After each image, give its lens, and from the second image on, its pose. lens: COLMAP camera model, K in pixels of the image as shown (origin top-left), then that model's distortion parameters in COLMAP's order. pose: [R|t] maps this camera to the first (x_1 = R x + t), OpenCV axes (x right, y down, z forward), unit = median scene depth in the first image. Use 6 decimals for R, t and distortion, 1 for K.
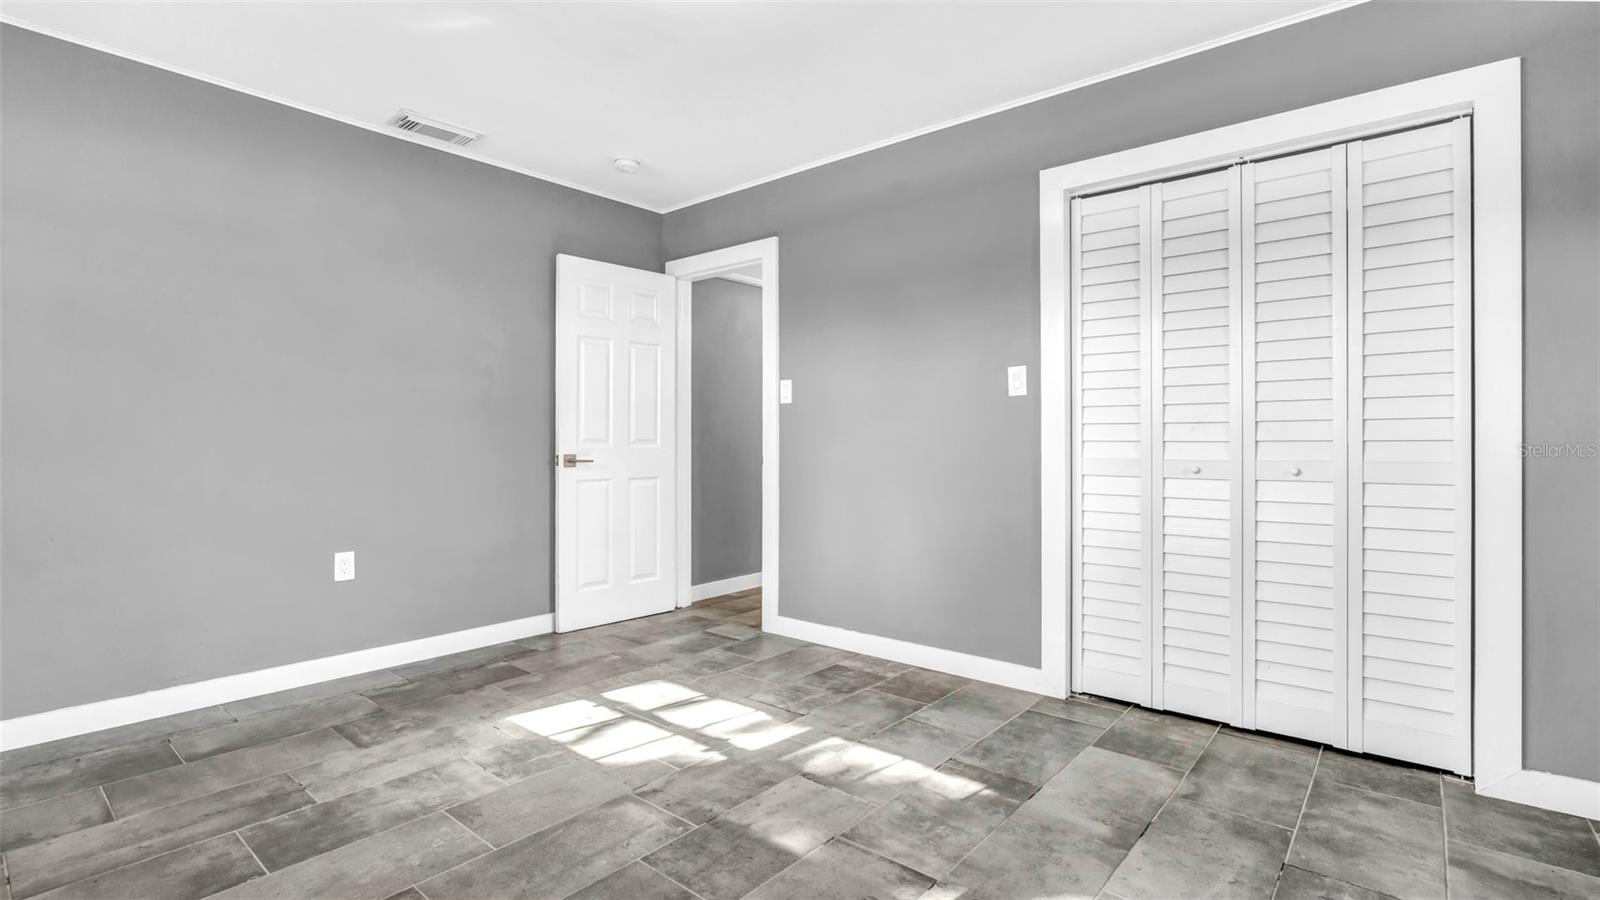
lens RADIAL K [[746.1, 0, 795.1], [0, 746.1, 442.7], [0, 0, 1]] dist [-0.002011, 0.000360]
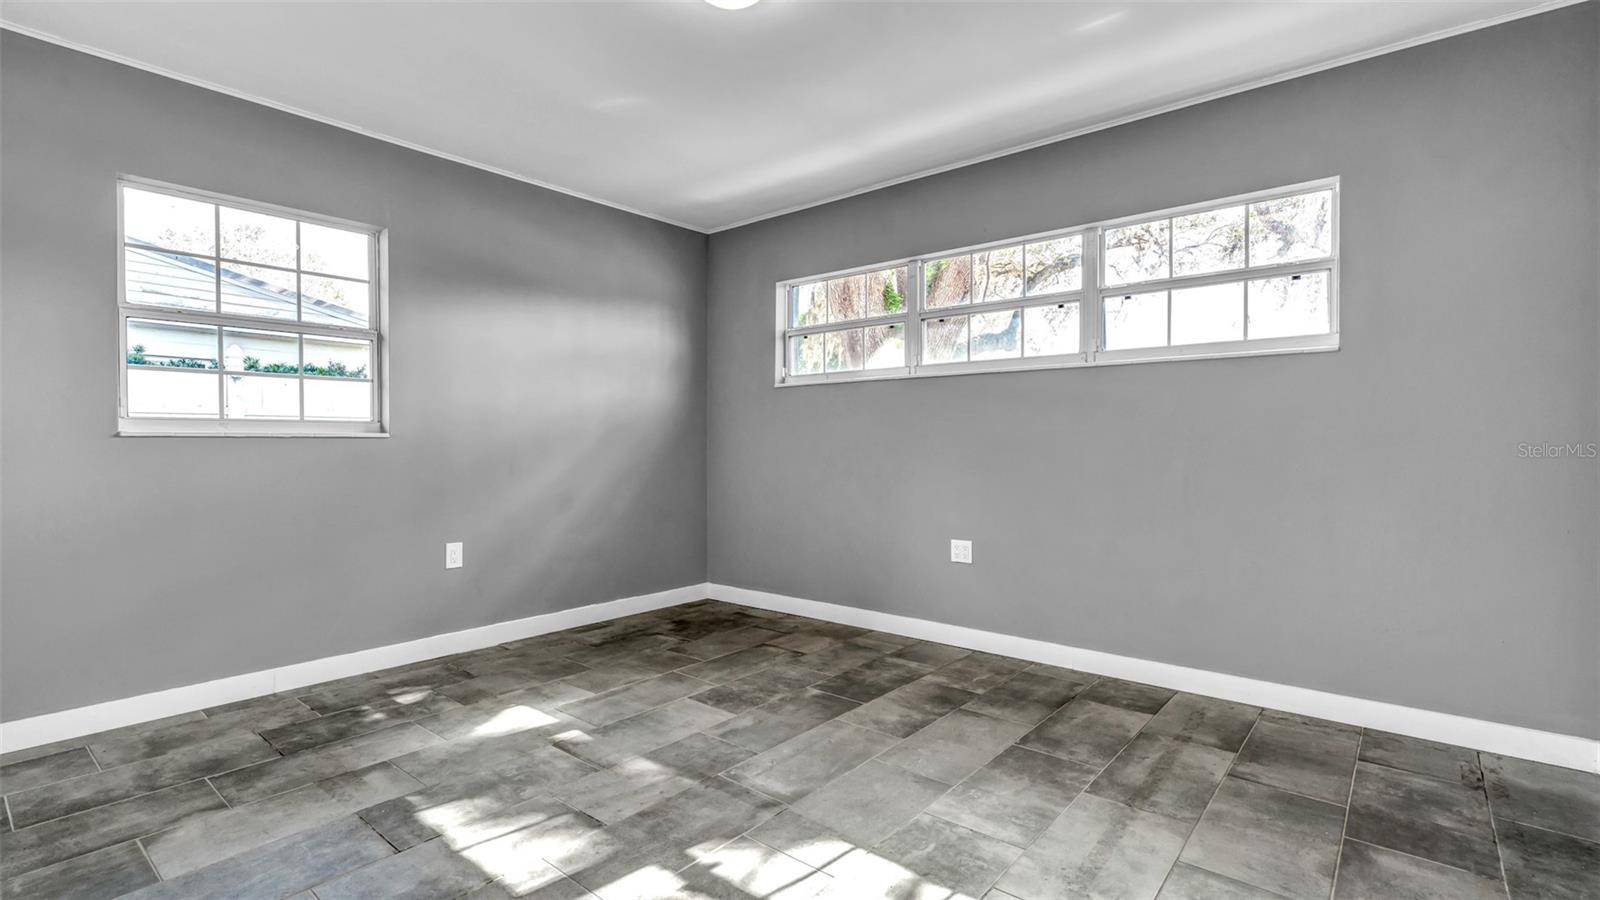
lens RADIAL K [[746.1, 0, 795.1], [0, 746.1, 442.7], [0, 0, 1]] dist [-0.002011, 0.000360]
pose [[-0.999989, -0.001194, -0.004472, -0.230515], [-0.001200, 0.999998, 0.001363, -0.005859], [0.004470, 0.001368, -0.999989, 2.040355]]
